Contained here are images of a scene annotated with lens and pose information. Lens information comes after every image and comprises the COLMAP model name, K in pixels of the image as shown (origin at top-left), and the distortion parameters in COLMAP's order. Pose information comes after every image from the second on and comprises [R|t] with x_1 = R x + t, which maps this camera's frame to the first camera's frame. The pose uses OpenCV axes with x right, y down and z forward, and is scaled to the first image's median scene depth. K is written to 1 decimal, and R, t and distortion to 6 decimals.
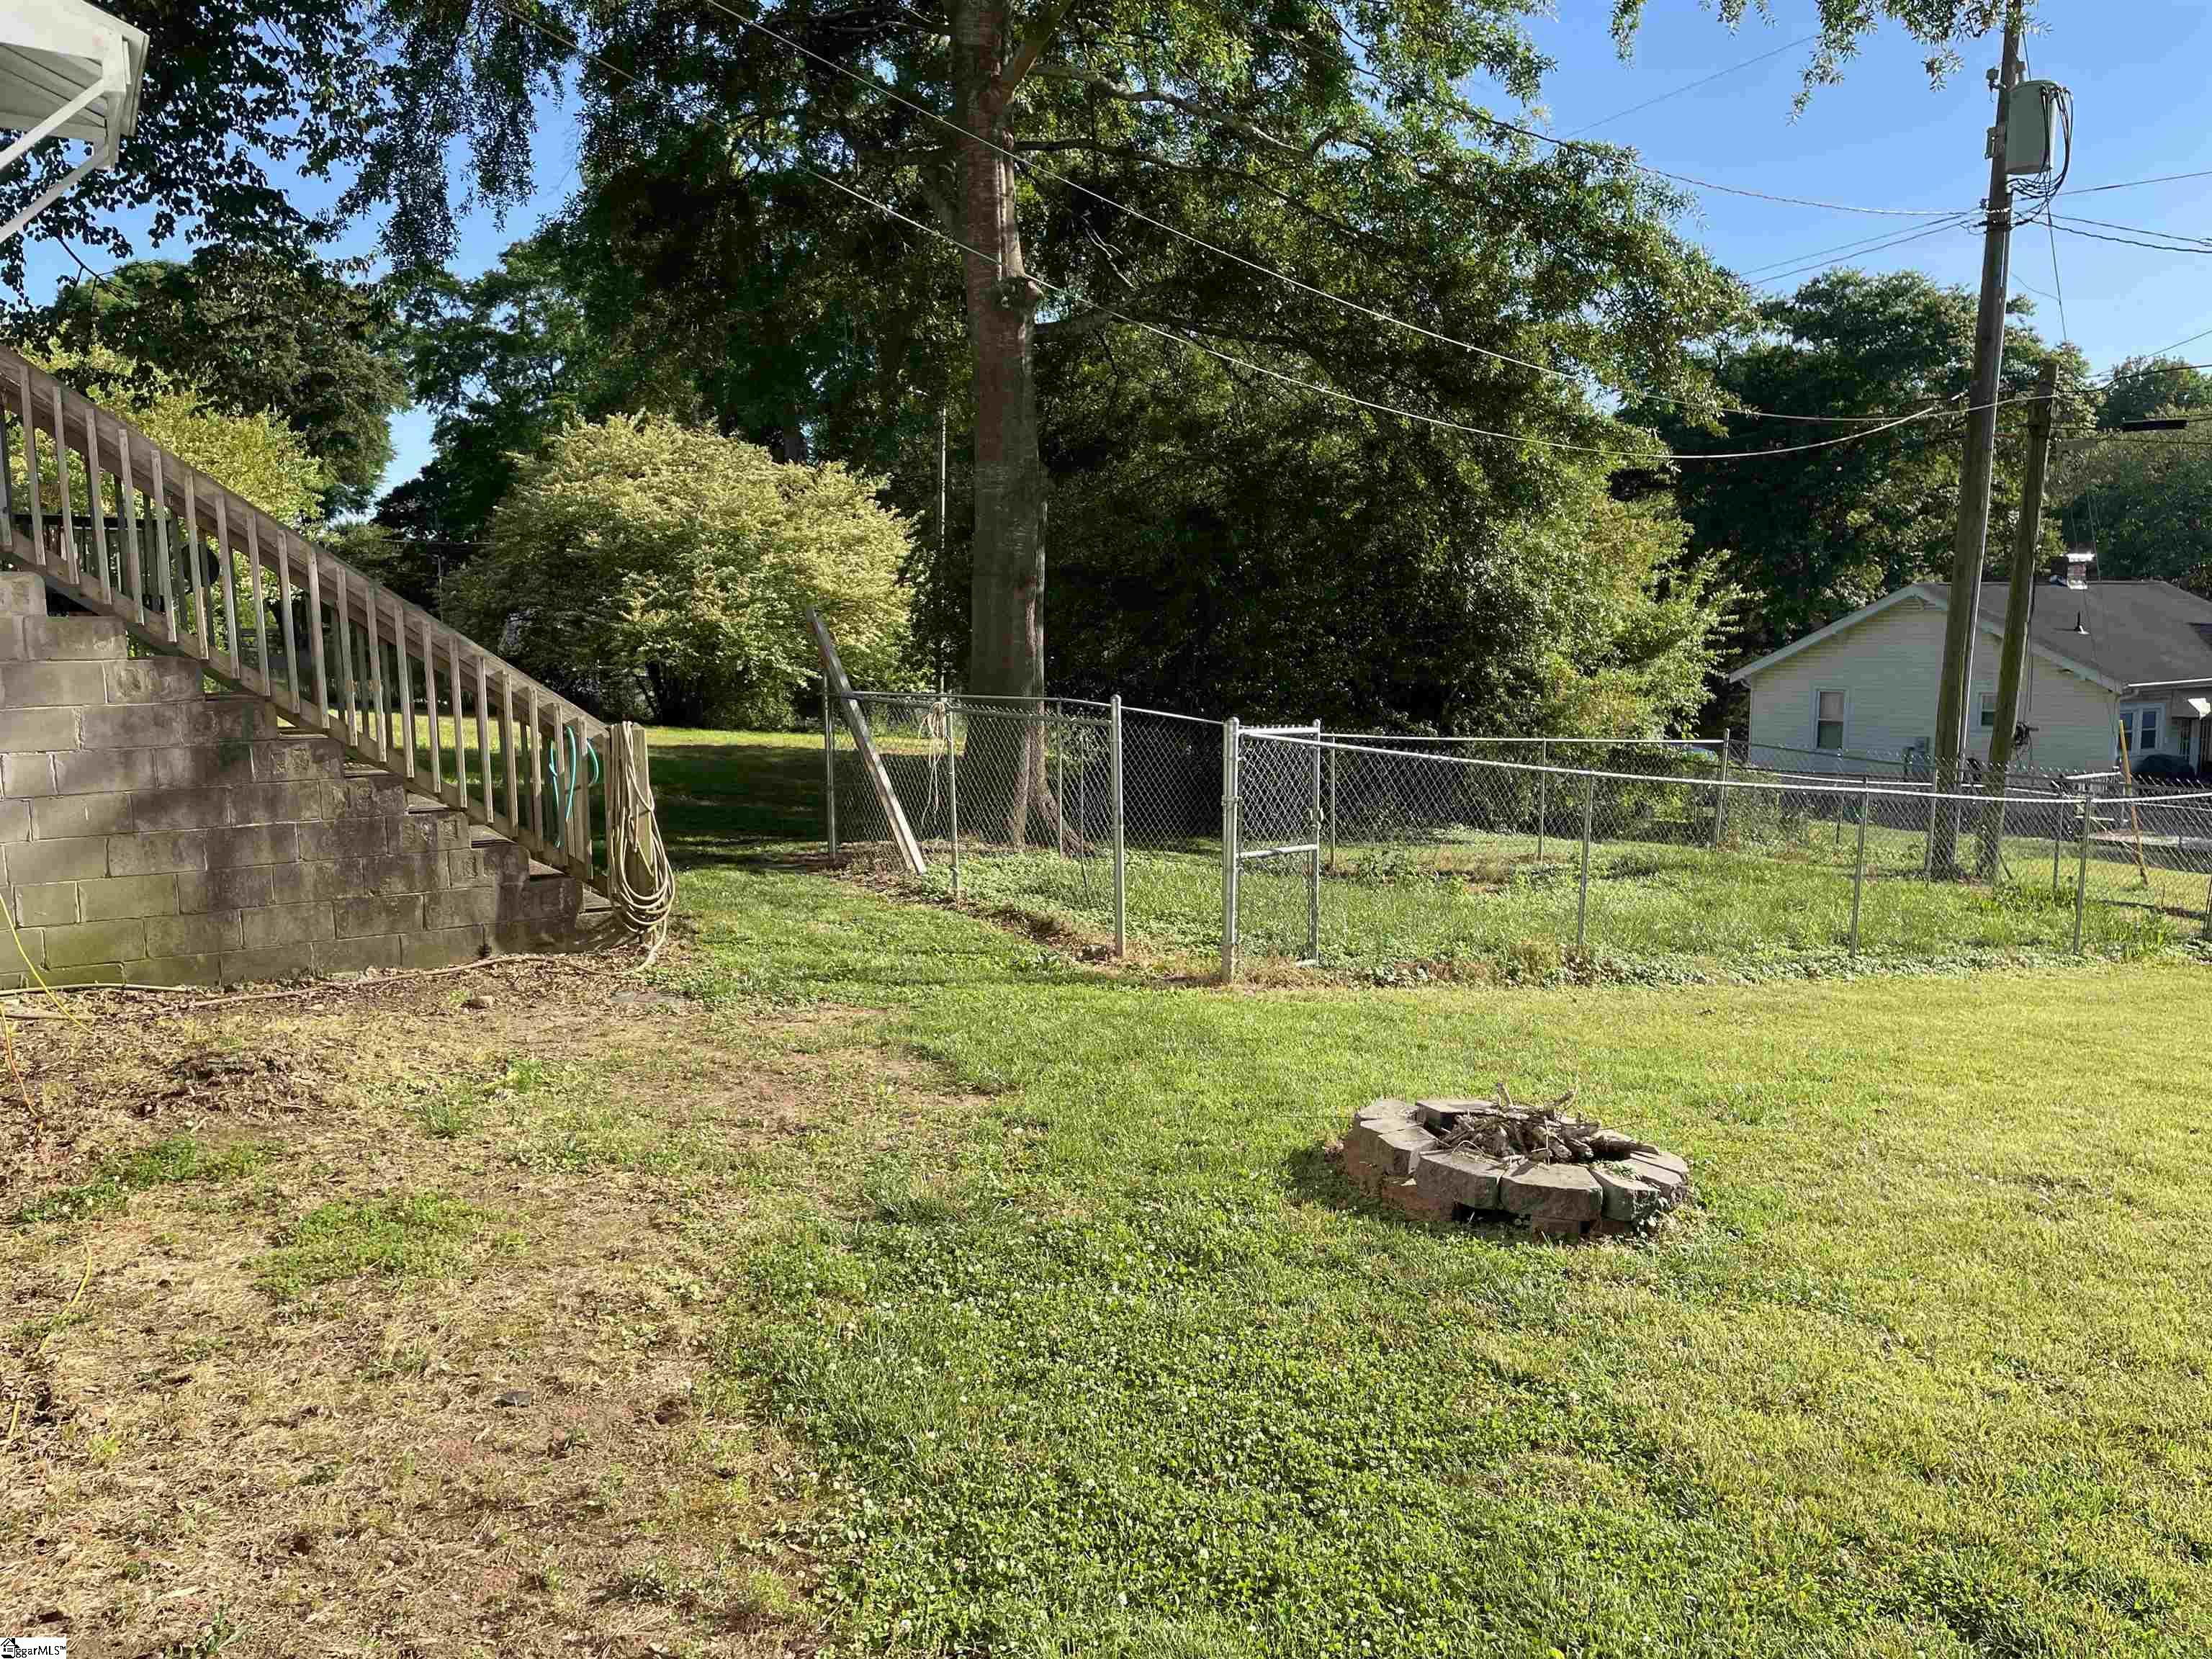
lens RADIAL K [[1686.0, 0, 1110.2], [0, 1686.0, 830.8], [0, 0, 1]] dist [0.079117, -0.100046]
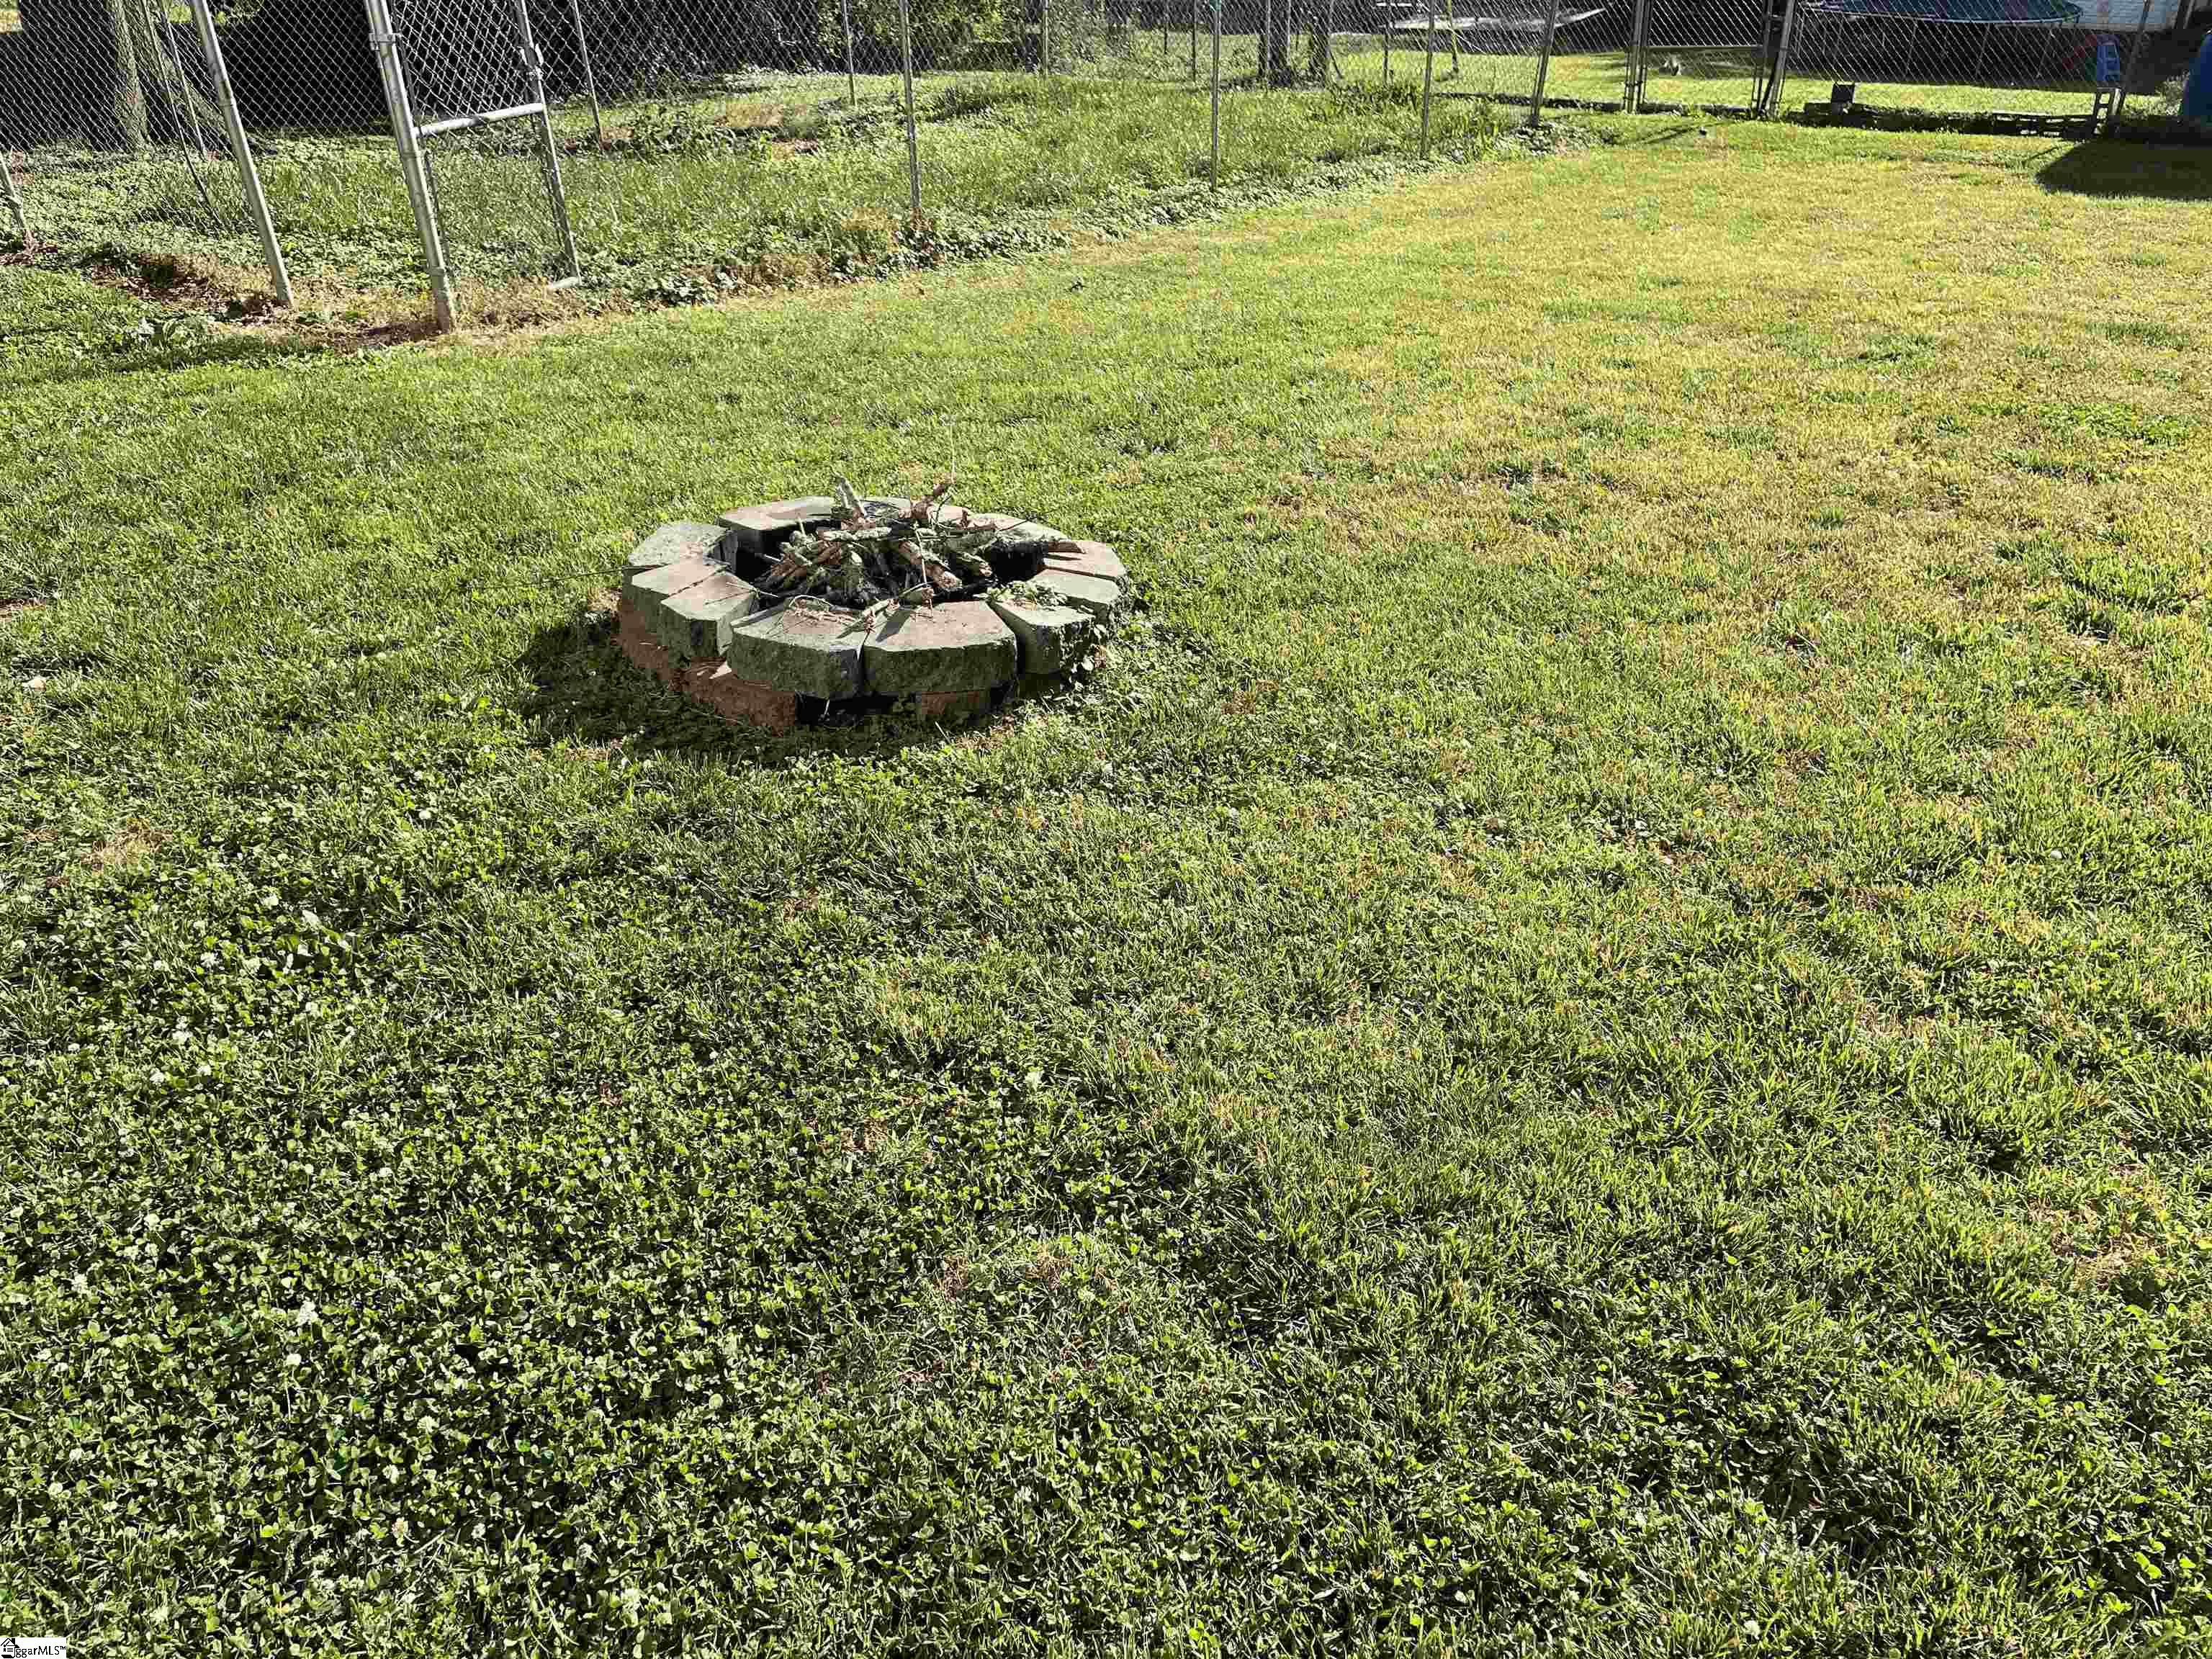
lens RADIAL K [[1686.0, 0, 1103.9], [0, 1686.0, 831.2], [0, 0, 1]] dist [0.079117, -0.100046]
pose [[0.924236, -0.225473, 0.308140, 0.091944], [0.082947, 0.906316, 0.414381, 0.012340], [-0.372704, -0.357426, 0.856352, 0.356846]]
